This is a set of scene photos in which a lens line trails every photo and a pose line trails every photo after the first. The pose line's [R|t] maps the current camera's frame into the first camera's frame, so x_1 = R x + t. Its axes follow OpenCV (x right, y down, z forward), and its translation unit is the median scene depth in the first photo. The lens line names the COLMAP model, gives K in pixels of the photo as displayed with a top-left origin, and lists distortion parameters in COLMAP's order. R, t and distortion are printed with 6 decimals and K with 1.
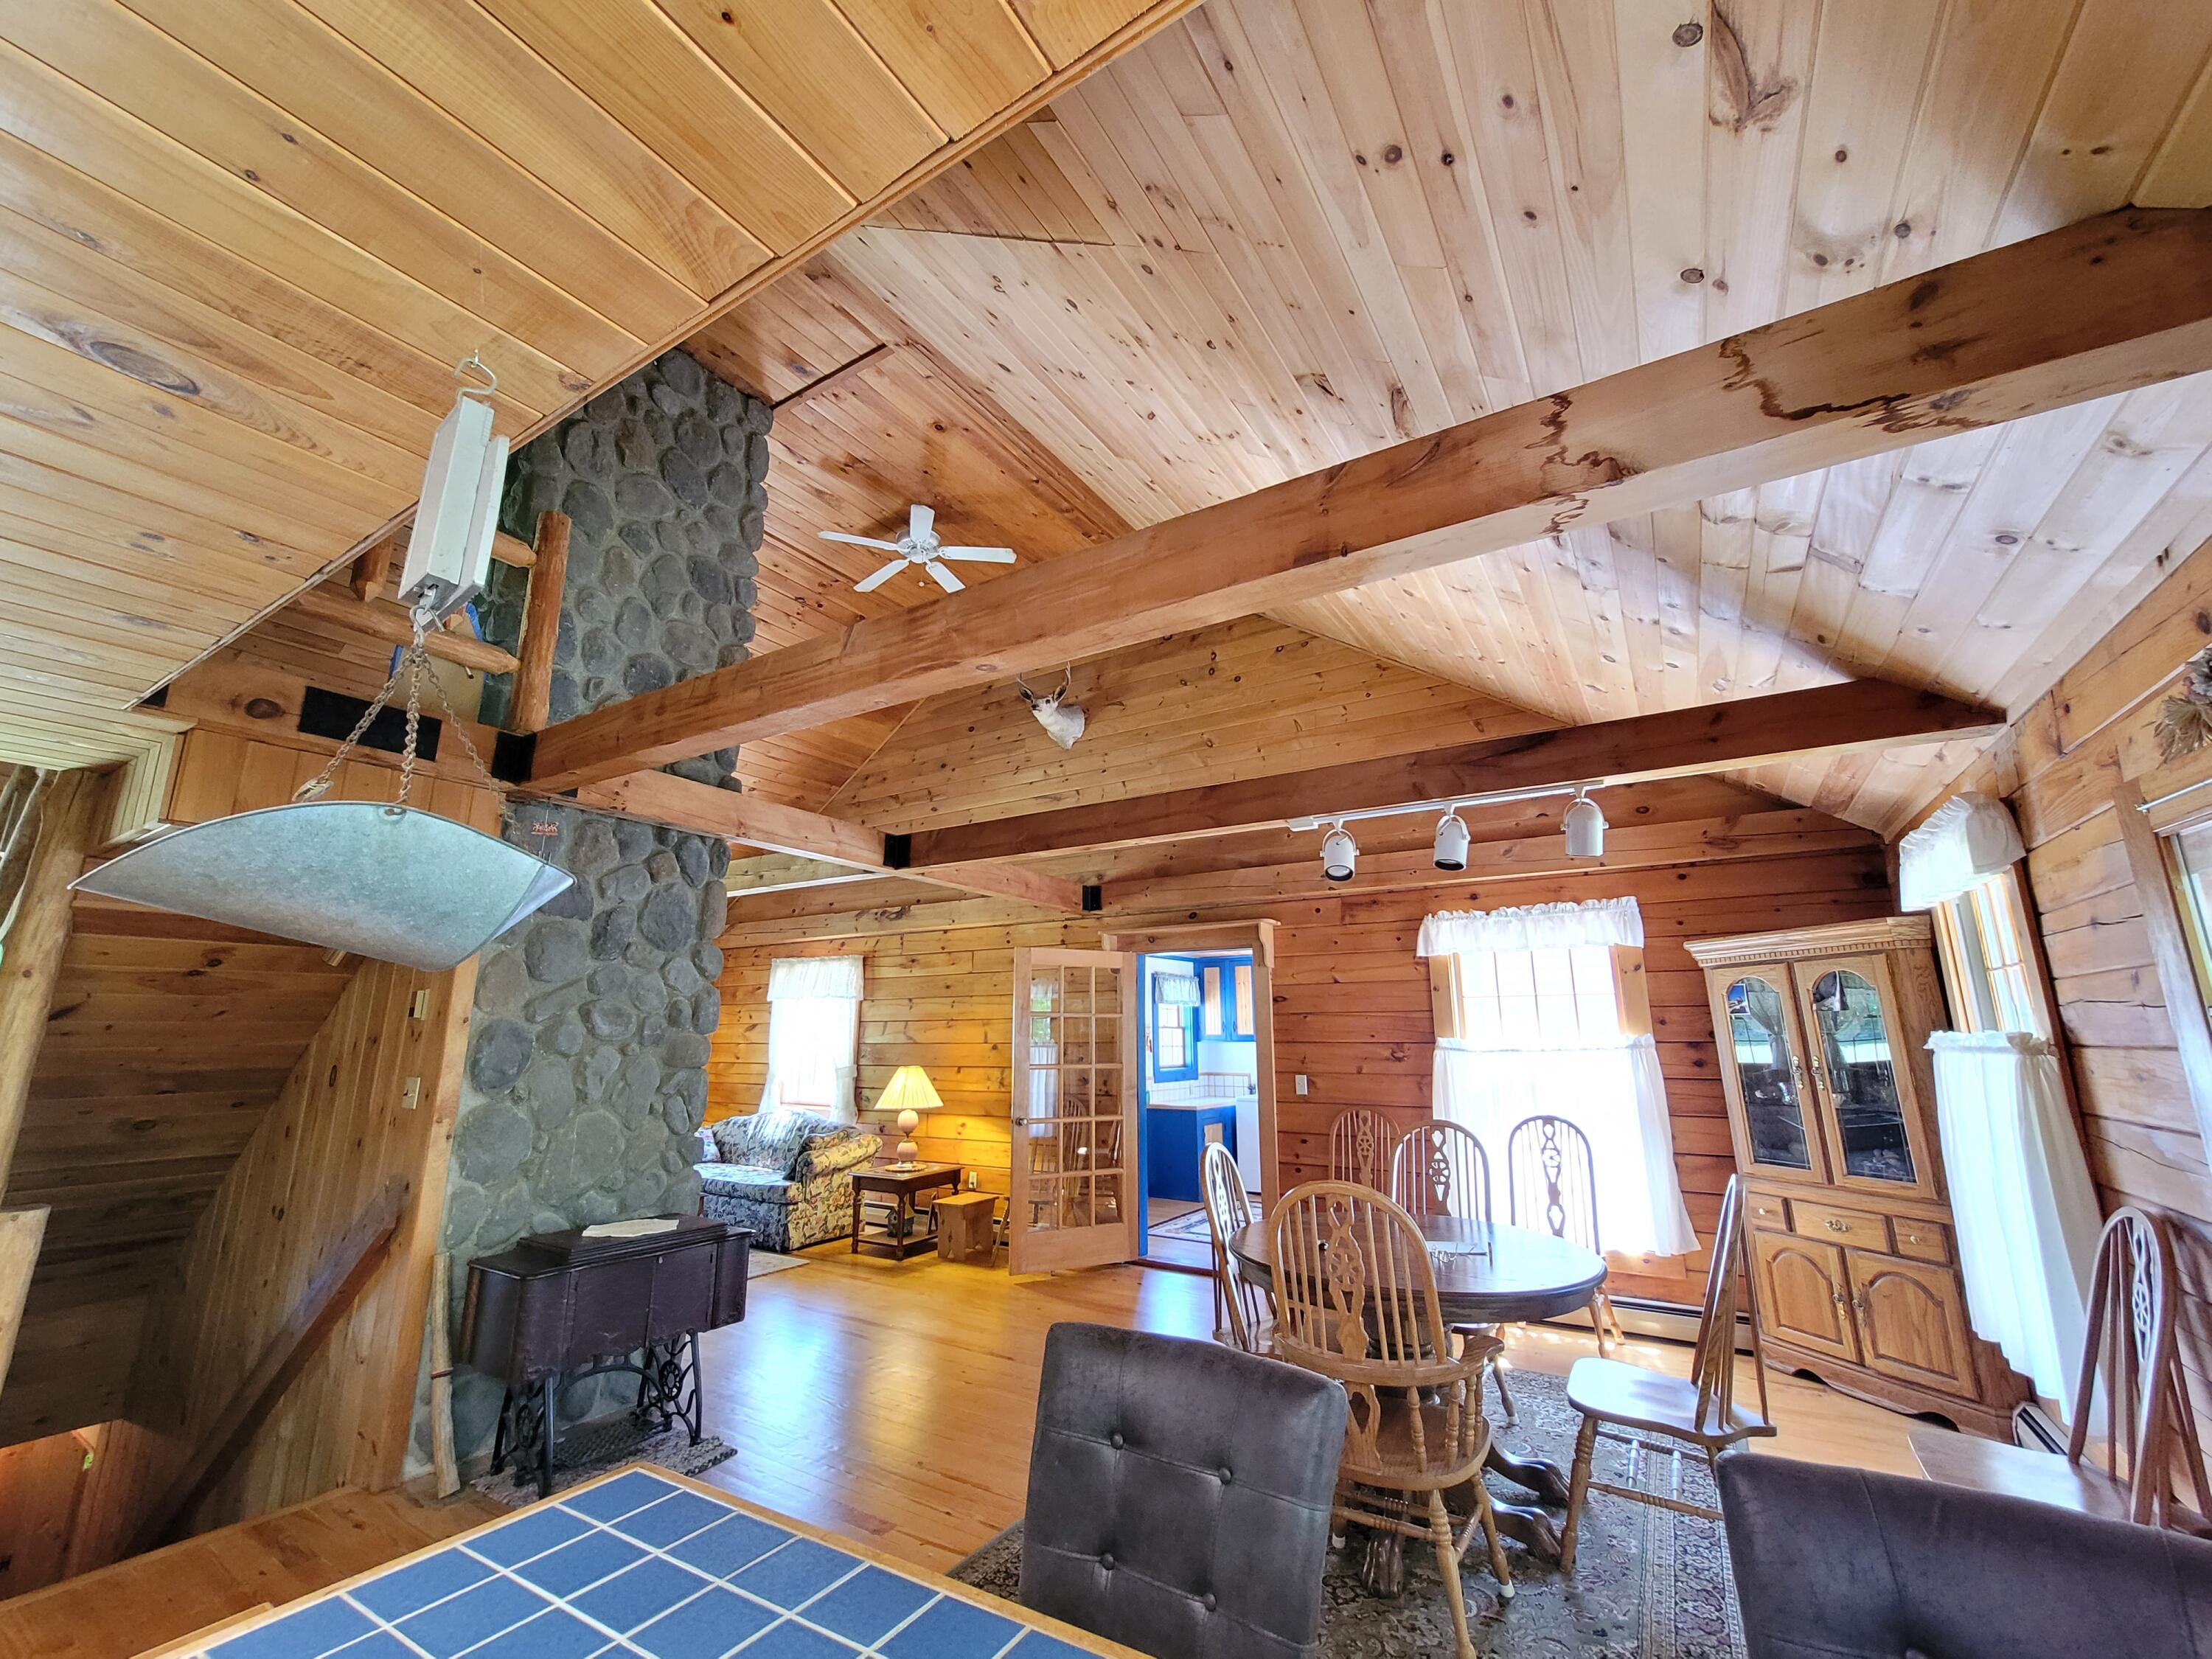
lens RADIAL K [[910.3, 0, 1091.6], [0, 910.3, 832.5], [0, 0, 1]] dist [-0.002582, 0.000764]
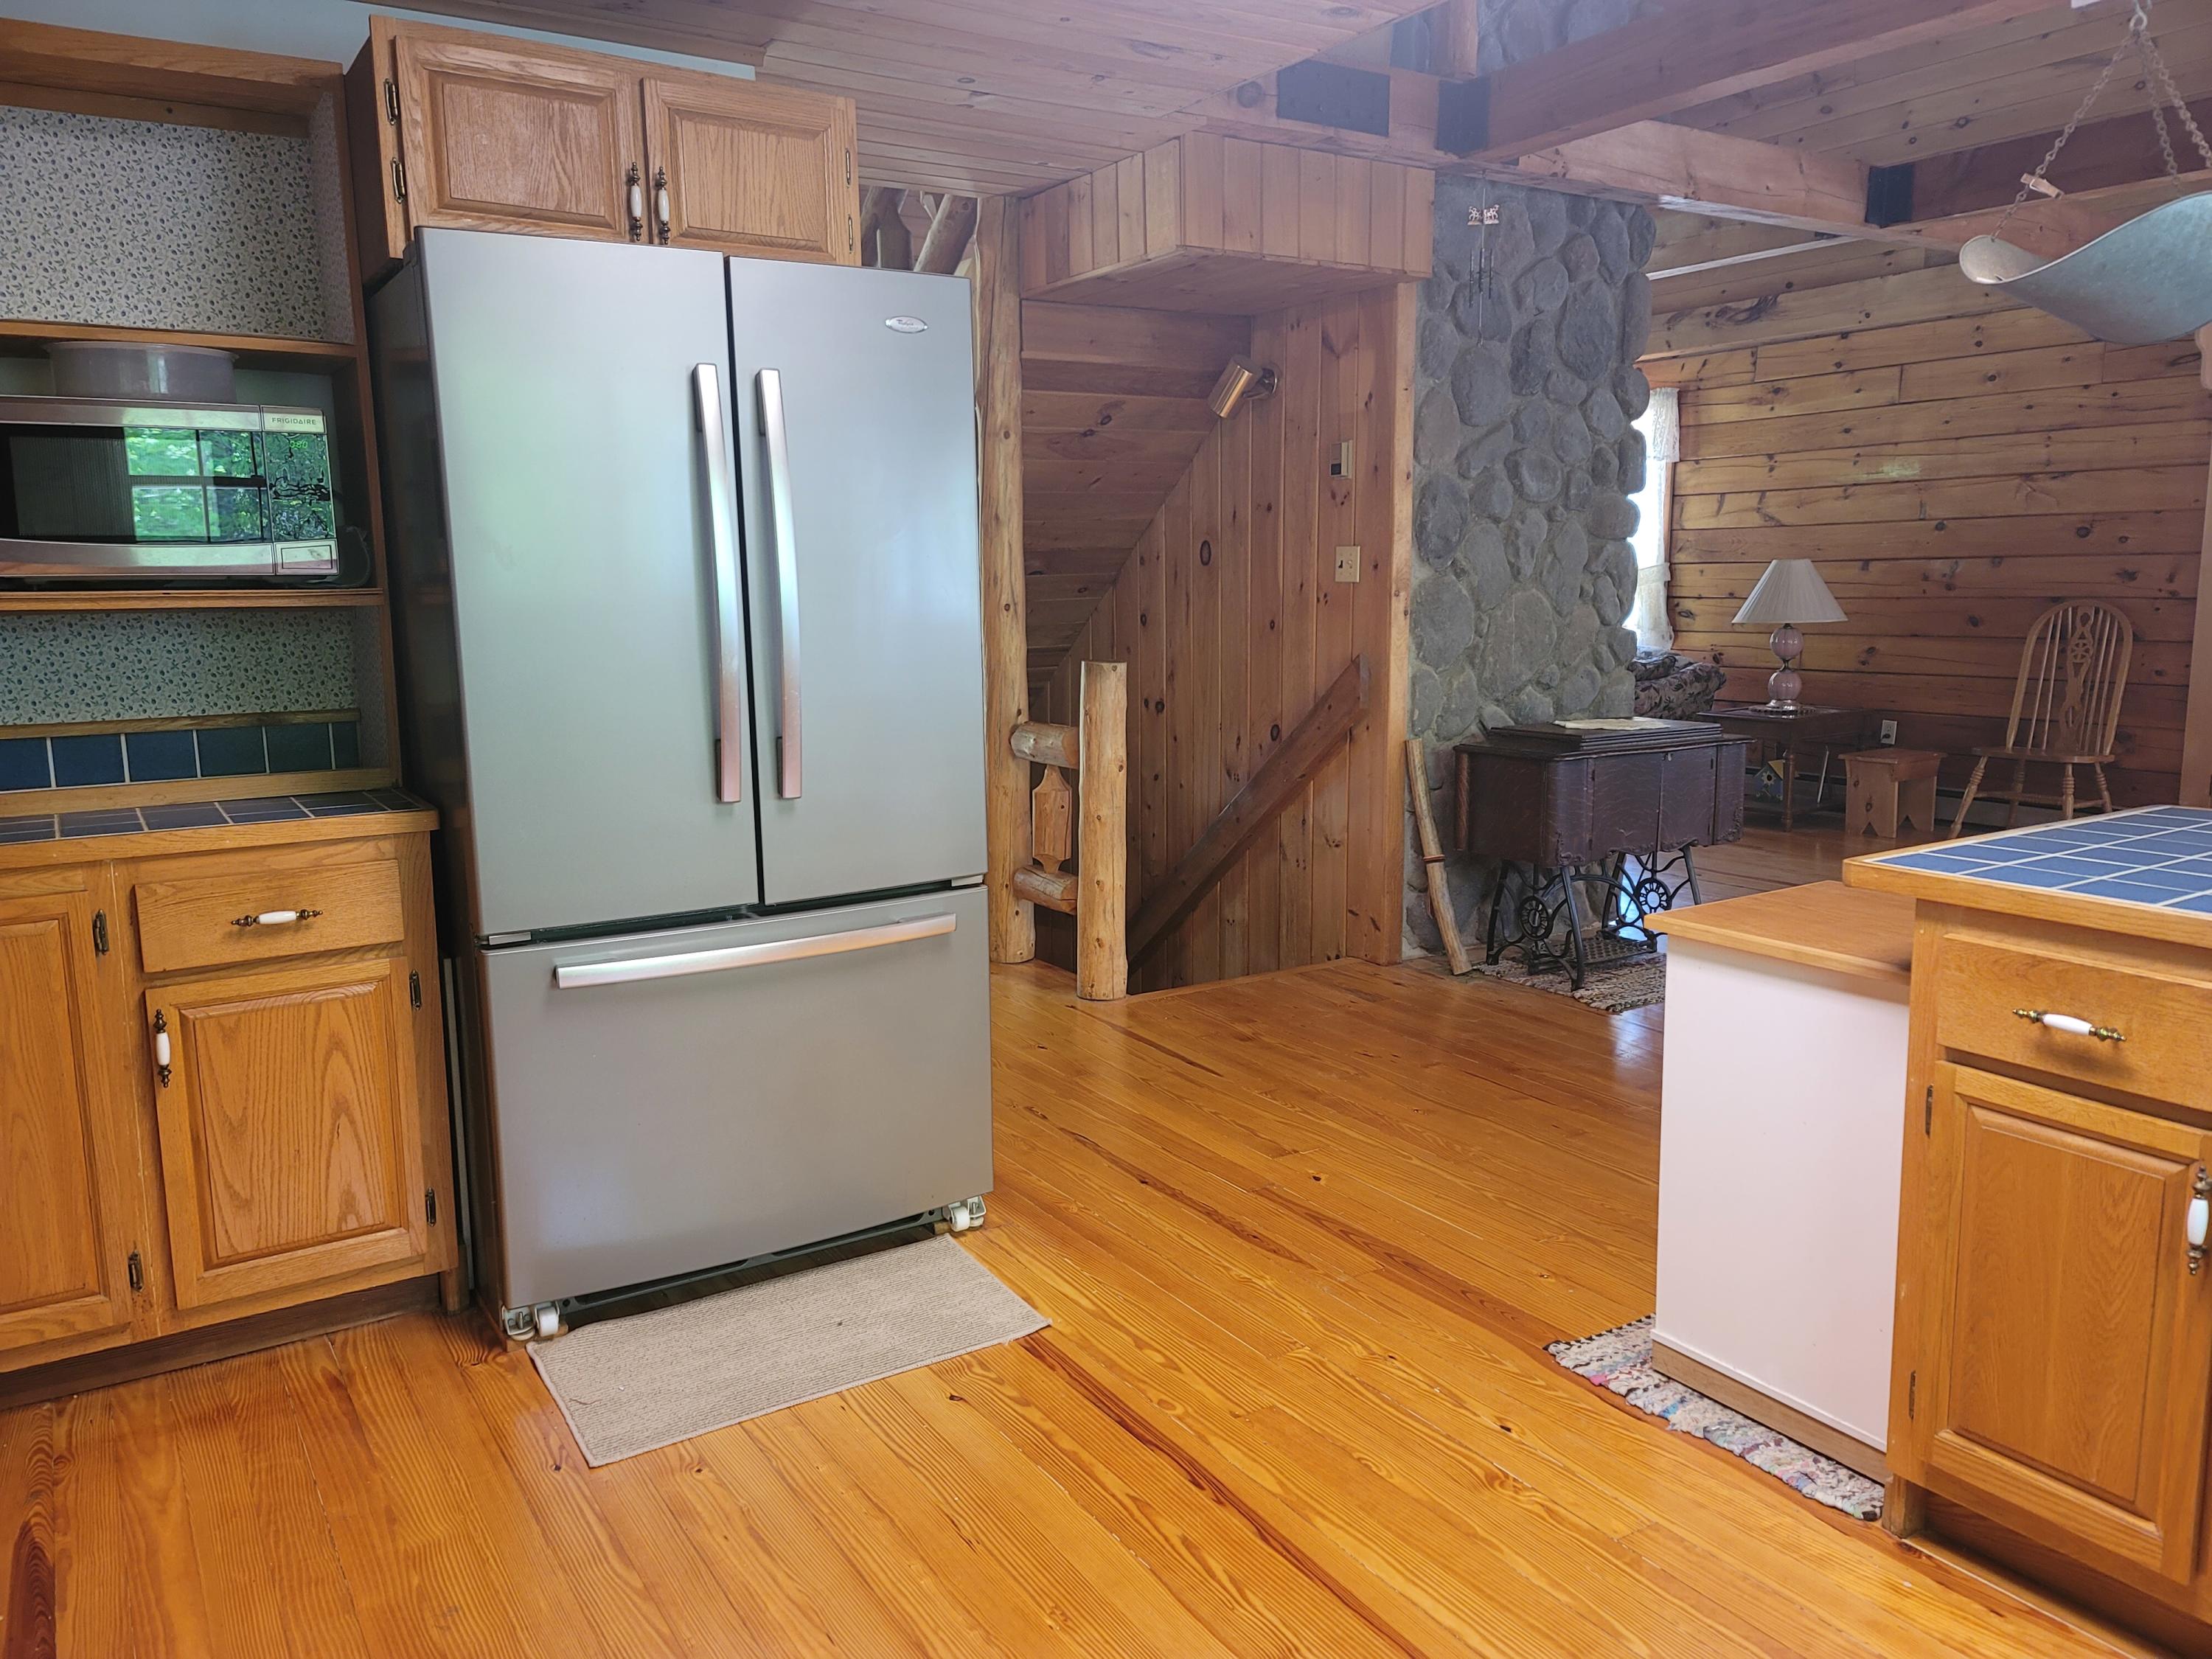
lens RADIAL K [[1617.4, 0, 1096.6], [0, 1617.4, 819.5], [0, 0, 1]] dist [0.086940, -0.078617]
pose [[0.908149, 0.057219, -0.414719, -0.276629], [0.100930, 0.931472, 0.349532, -0.041232], [0.406299, -0.359284, 0.840140, -0.405082]]
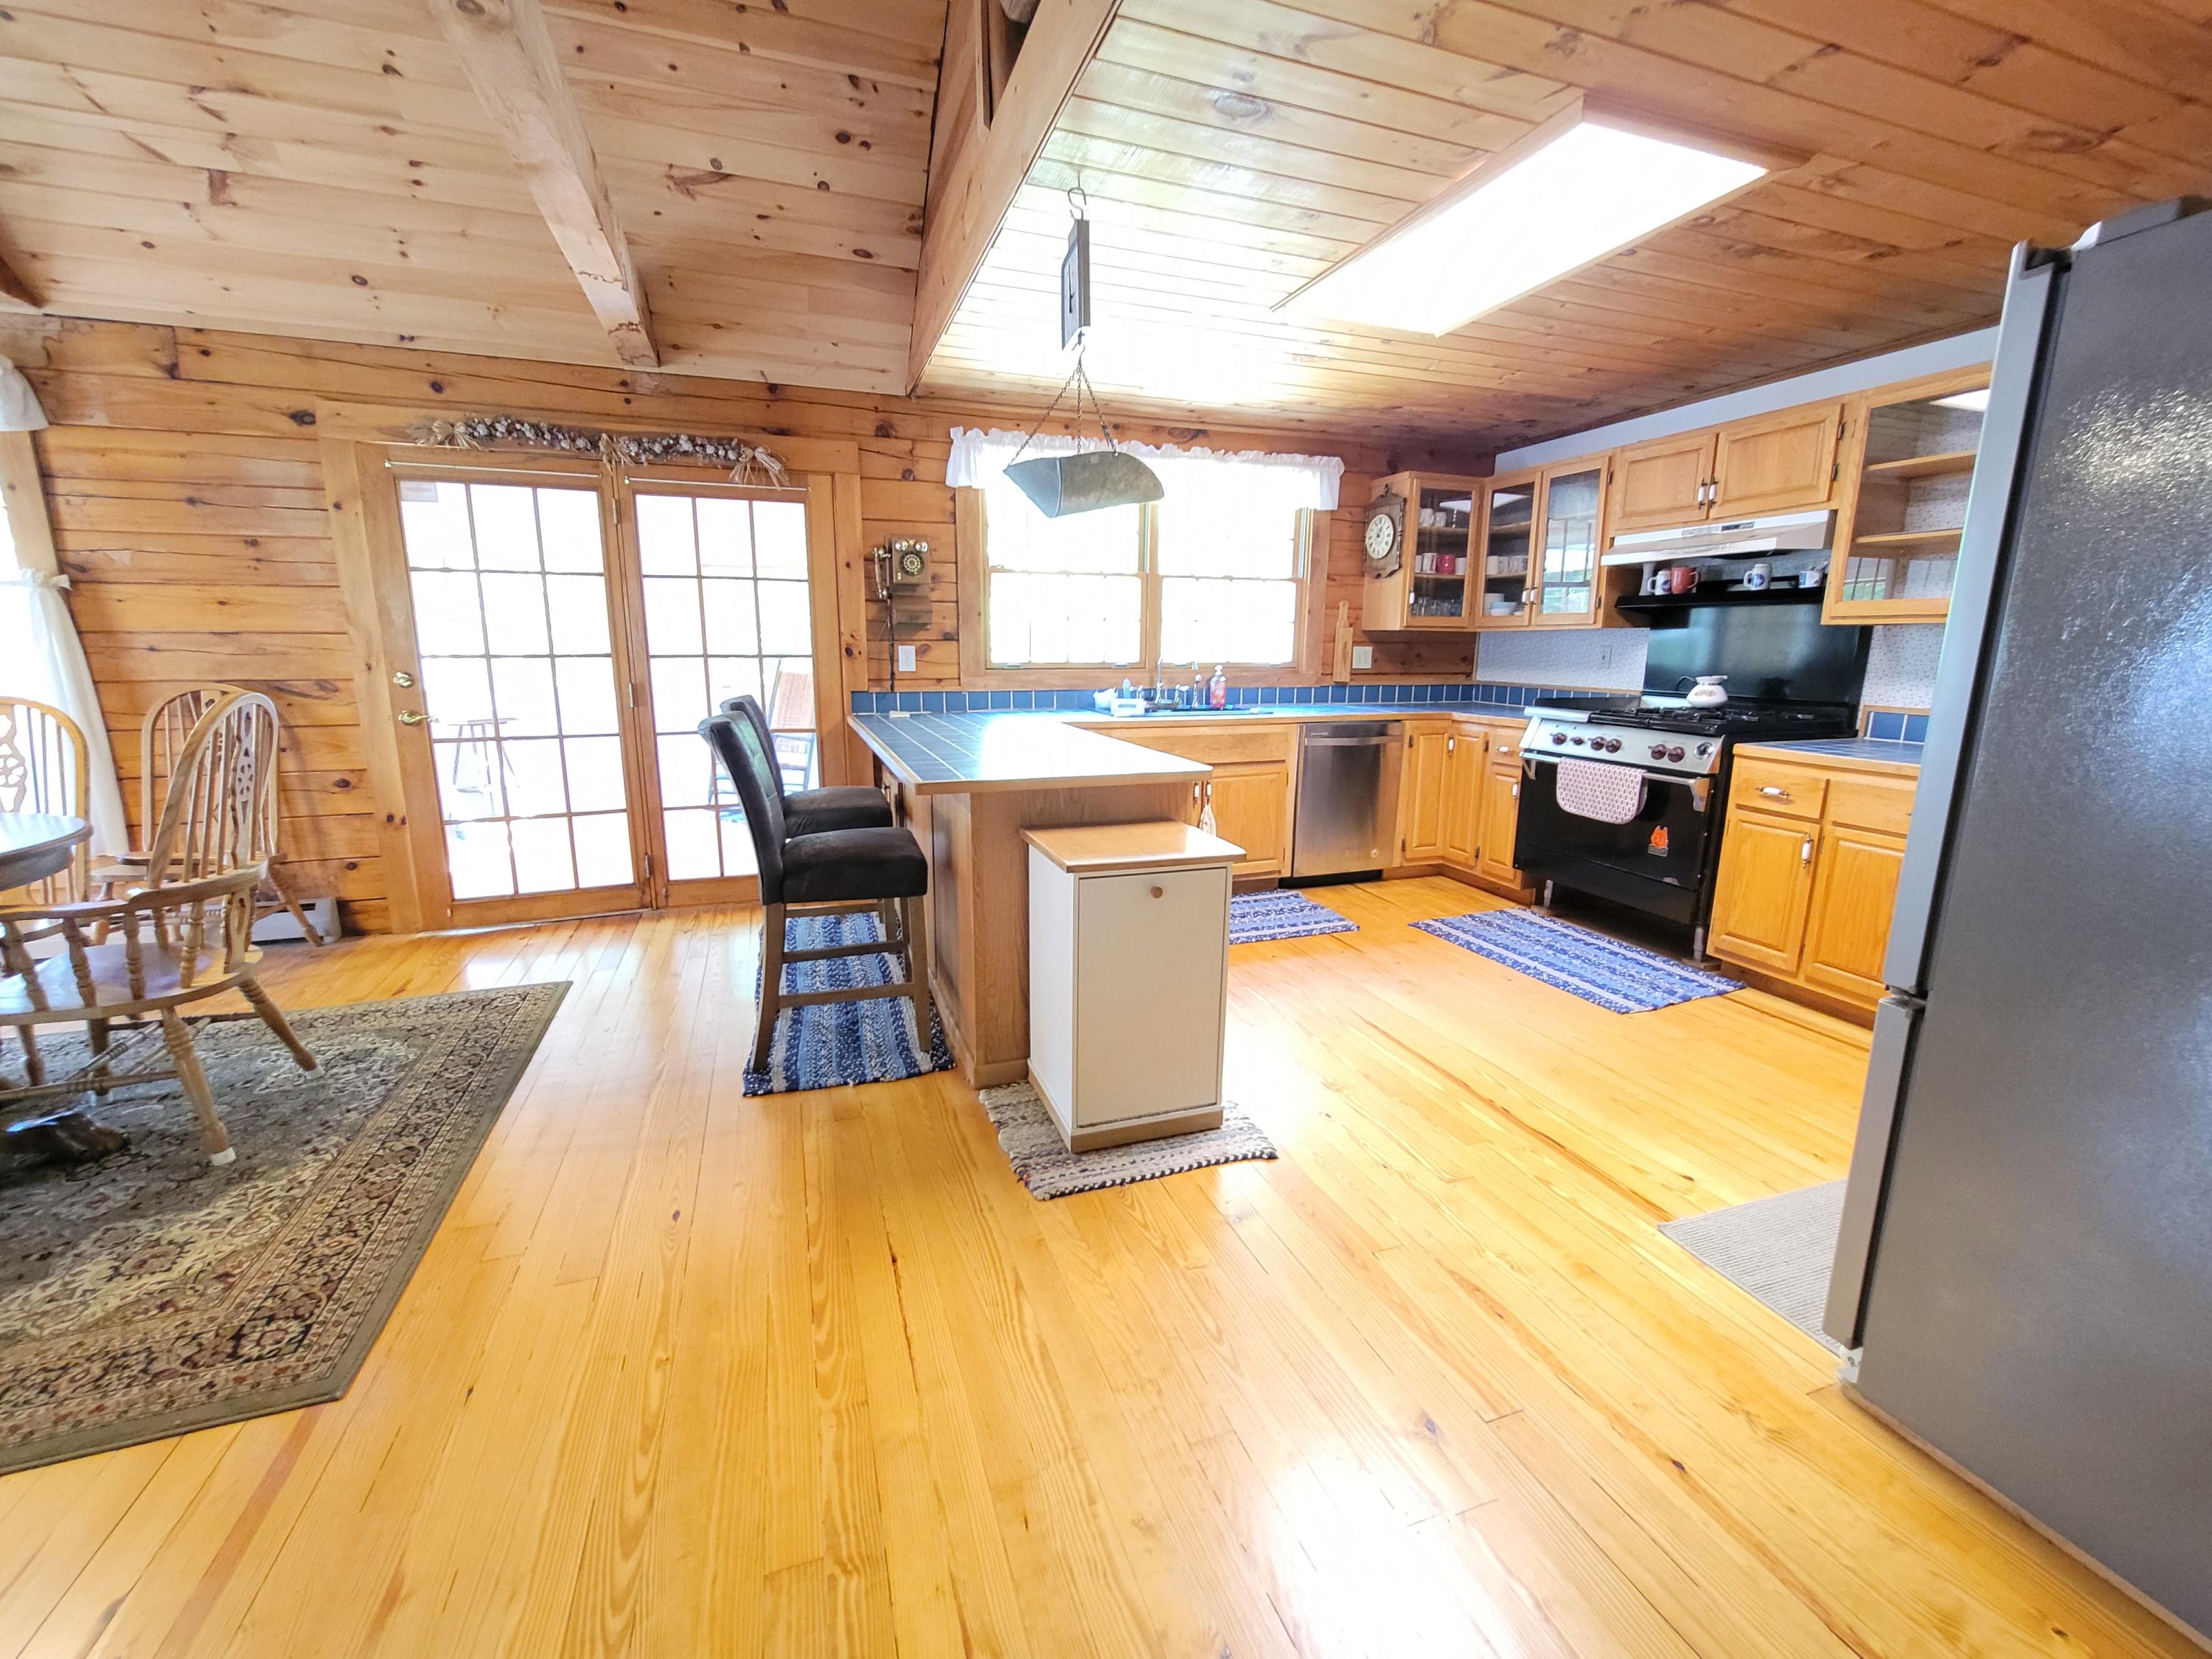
lens RADIAL K [[910.3, 0, 1097.0], [0, 910.3, 826.2], [0, 0, 1]] dist [-0.002582, 0.000764]
pose [[-0.785777, -0.126480, 0.605440, -0.619549], [-0.143143, 0.989481, 0.020929, 0.228035], [-0.601718, -0.070220, -0.795616, 0.746343]]
